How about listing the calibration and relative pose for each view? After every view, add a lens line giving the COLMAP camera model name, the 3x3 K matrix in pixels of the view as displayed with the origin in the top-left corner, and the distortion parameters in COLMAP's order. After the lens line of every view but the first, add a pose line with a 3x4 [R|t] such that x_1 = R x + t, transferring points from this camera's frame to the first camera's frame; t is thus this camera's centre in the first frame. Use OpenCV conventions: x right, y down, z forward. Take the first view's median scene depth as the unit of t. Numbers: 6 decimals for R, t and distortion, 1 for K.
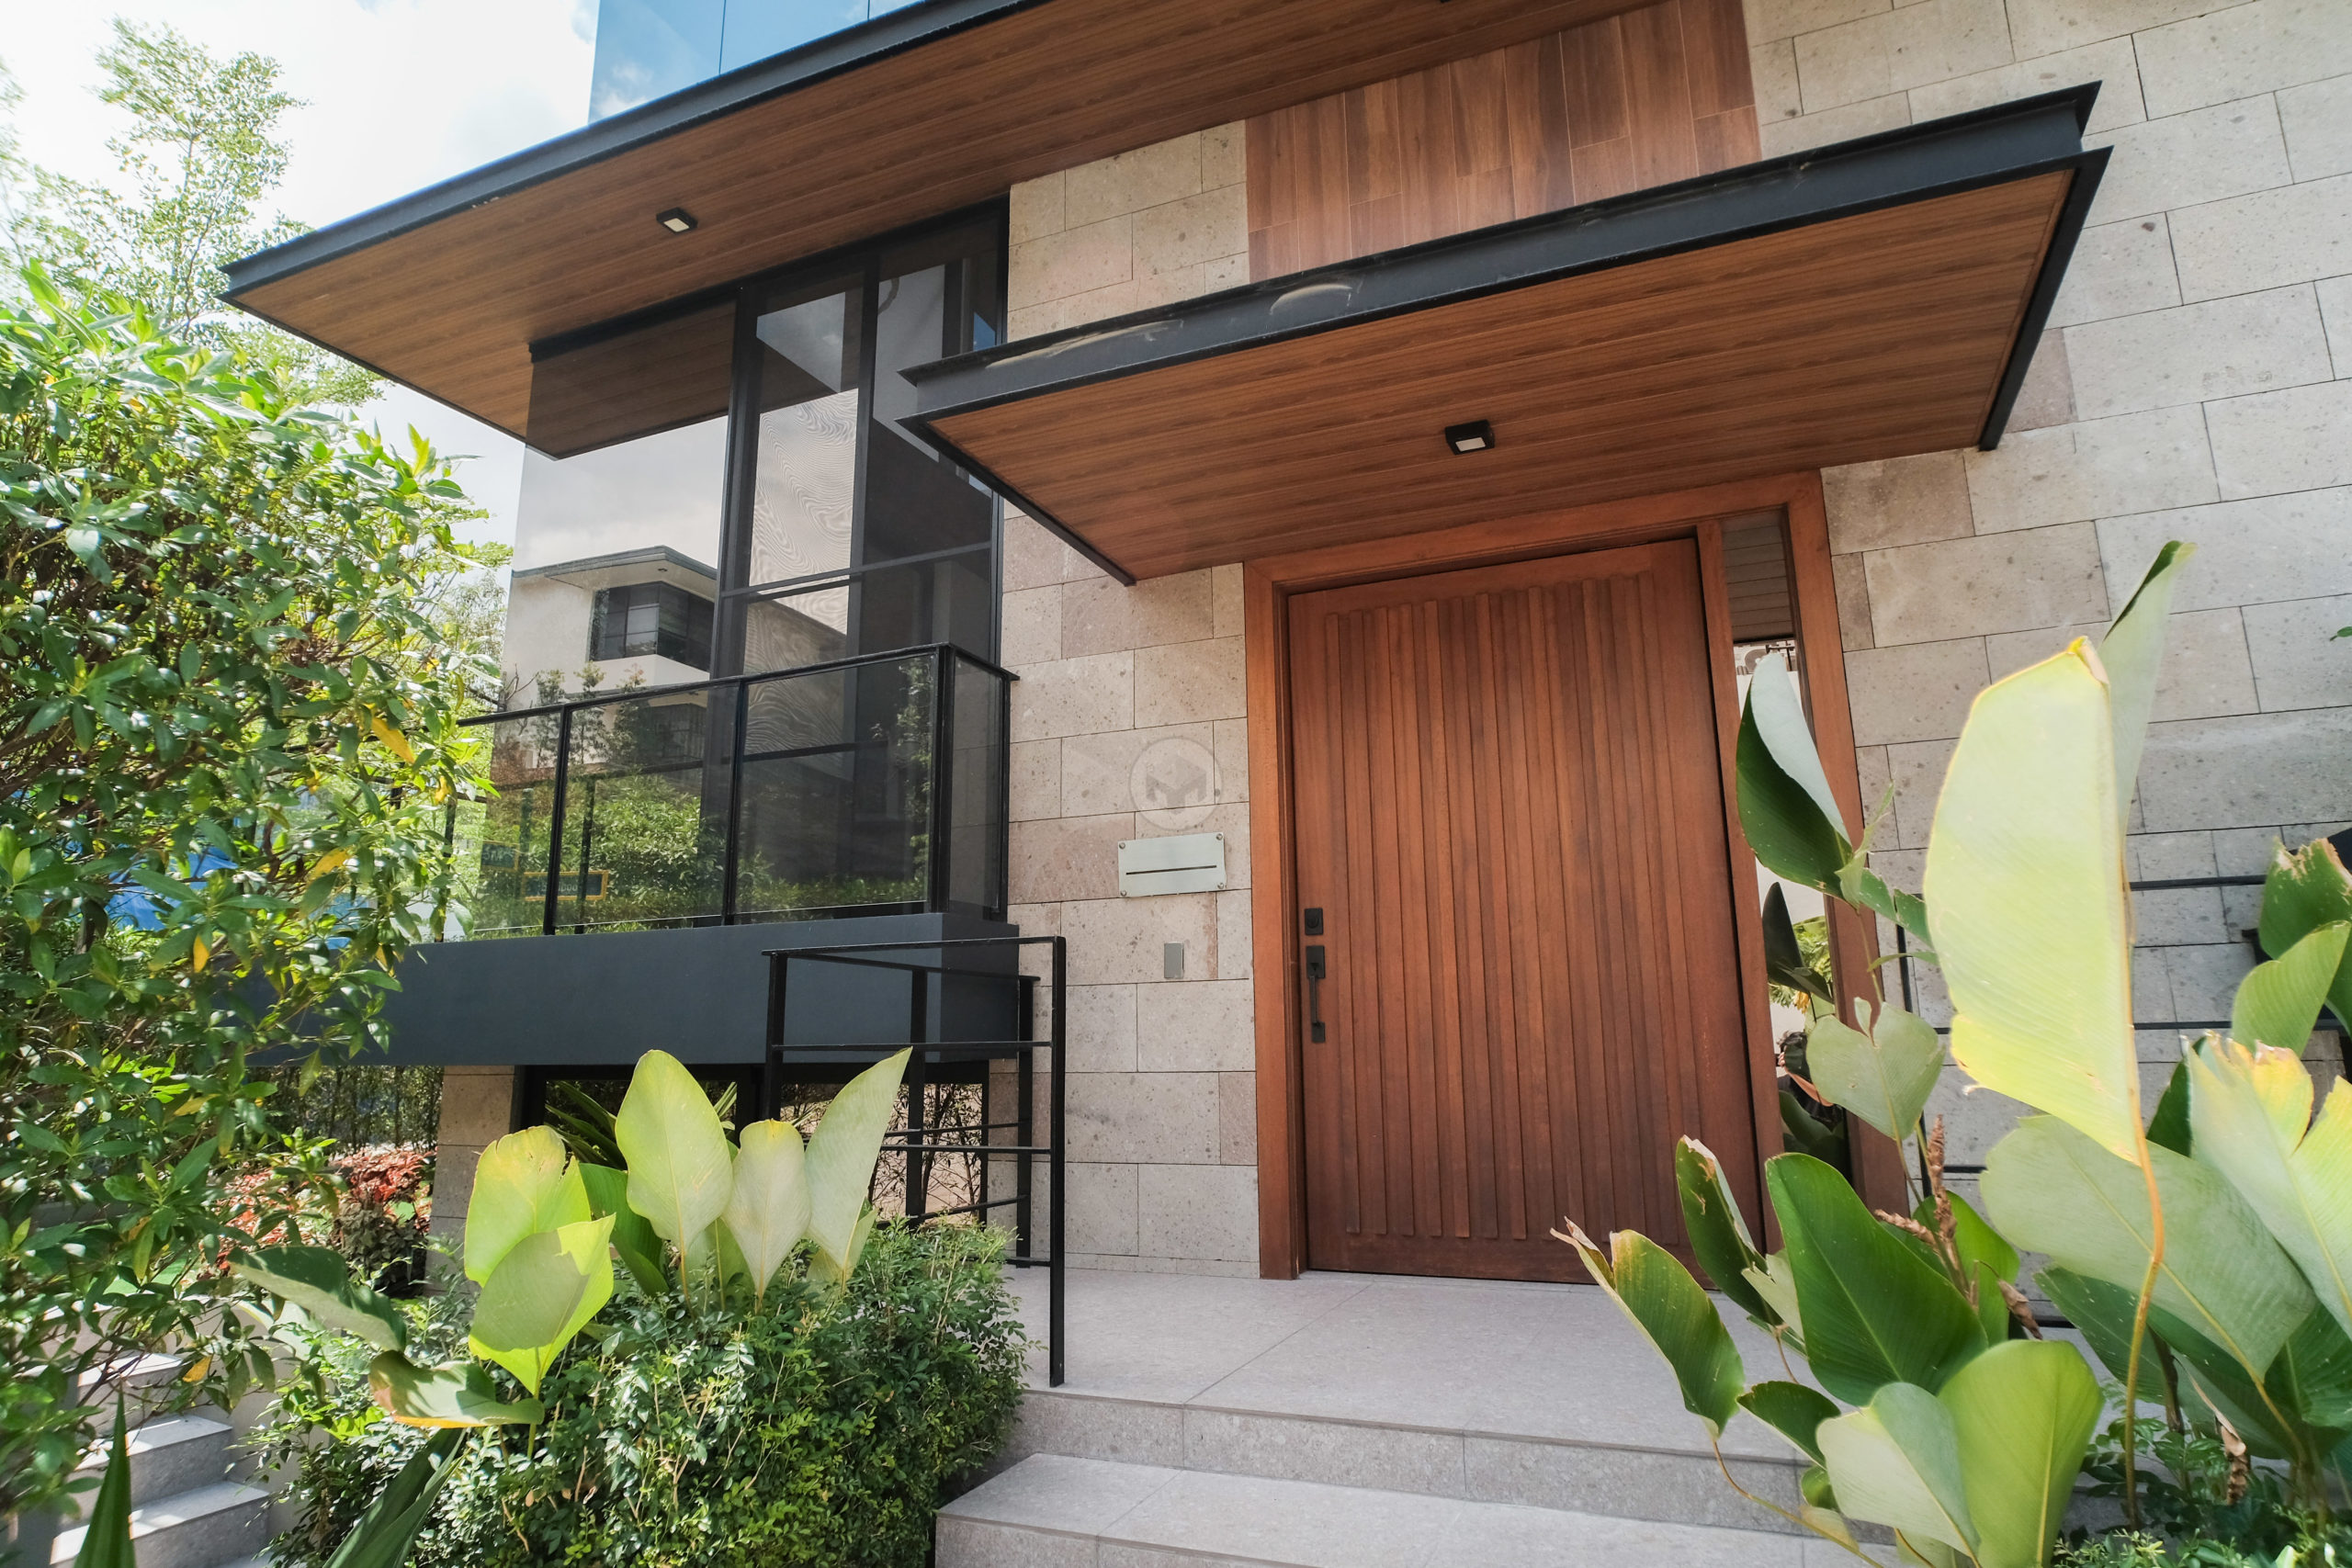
lens RADIAL K [[1363.2, 0, 1169.4], [0, 1363.2, 753.4], [0, 0, 1]] dist [-0.031158, 0.024256]
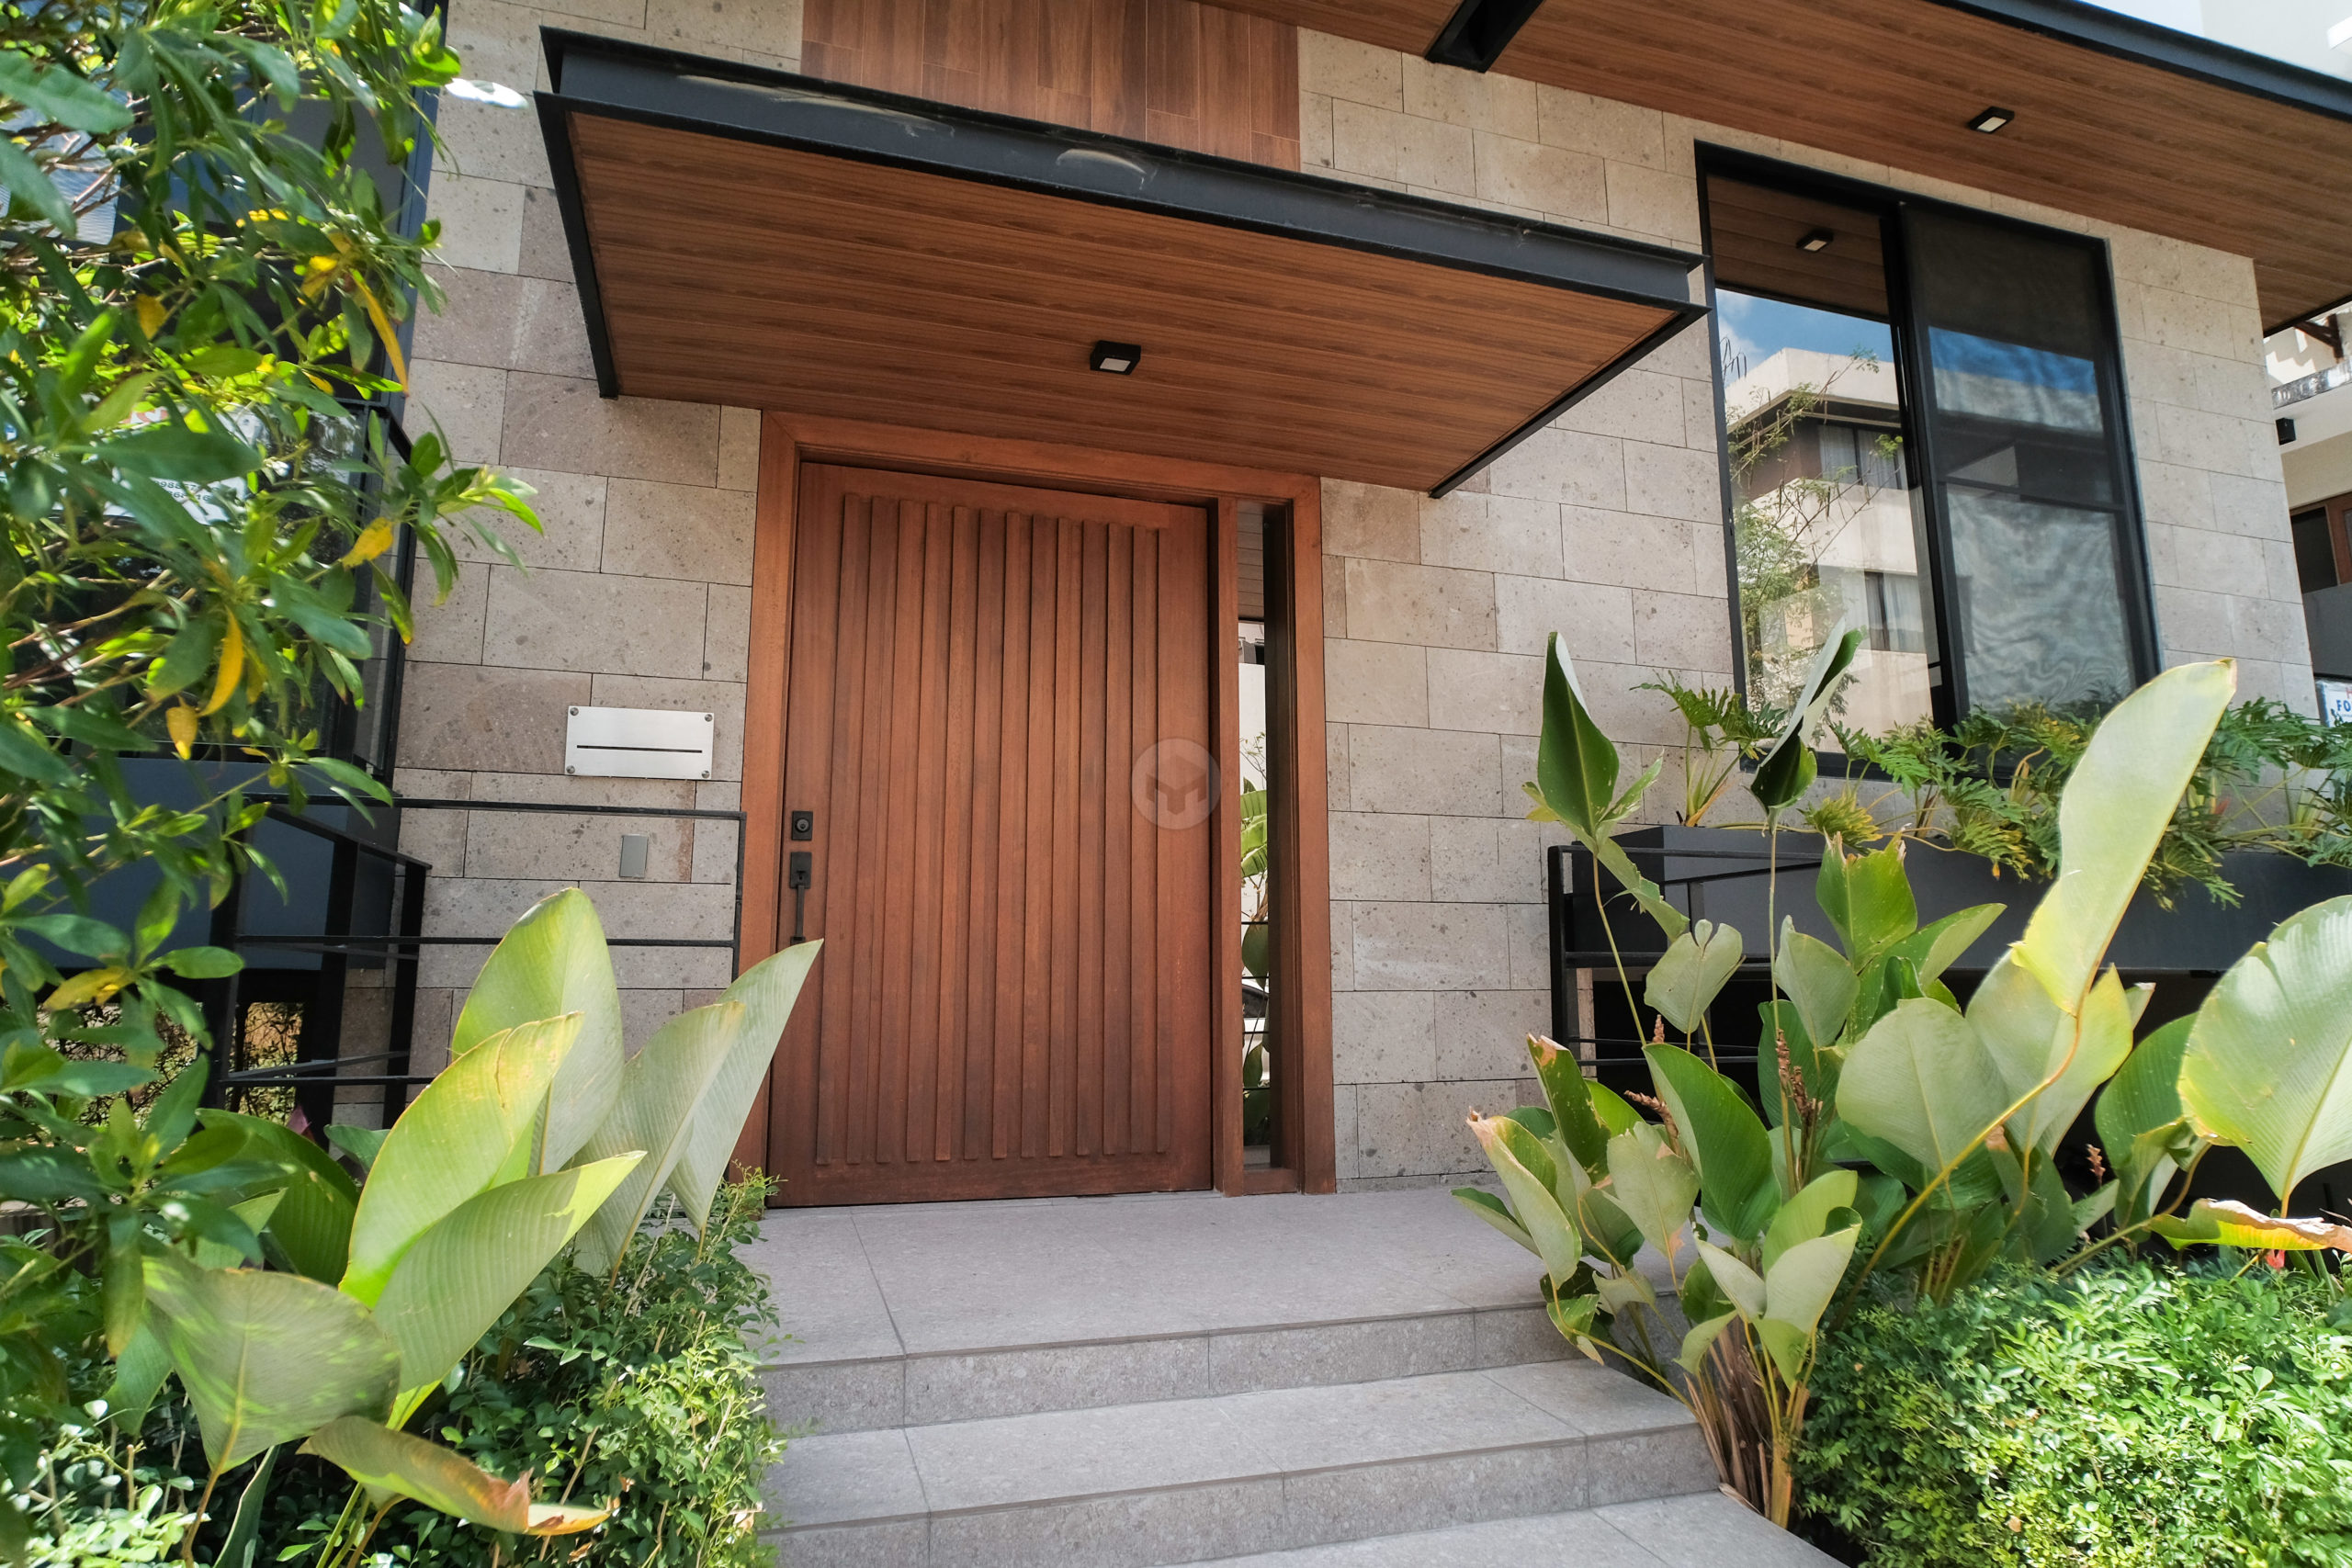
lens RADIAL K [[1363.2, 0, 1169.4], [0, 1363.2, 753.4], [0, 0, 1]] dist [-0.031158, 0.024256]
pose [[0.750321, 0.125288, 0.649093, -0.343091], [-0.152152, 0.988245, -0.014870, 0.059604], [-0.643326, -0.087603, 0.760564, 0.184583]]
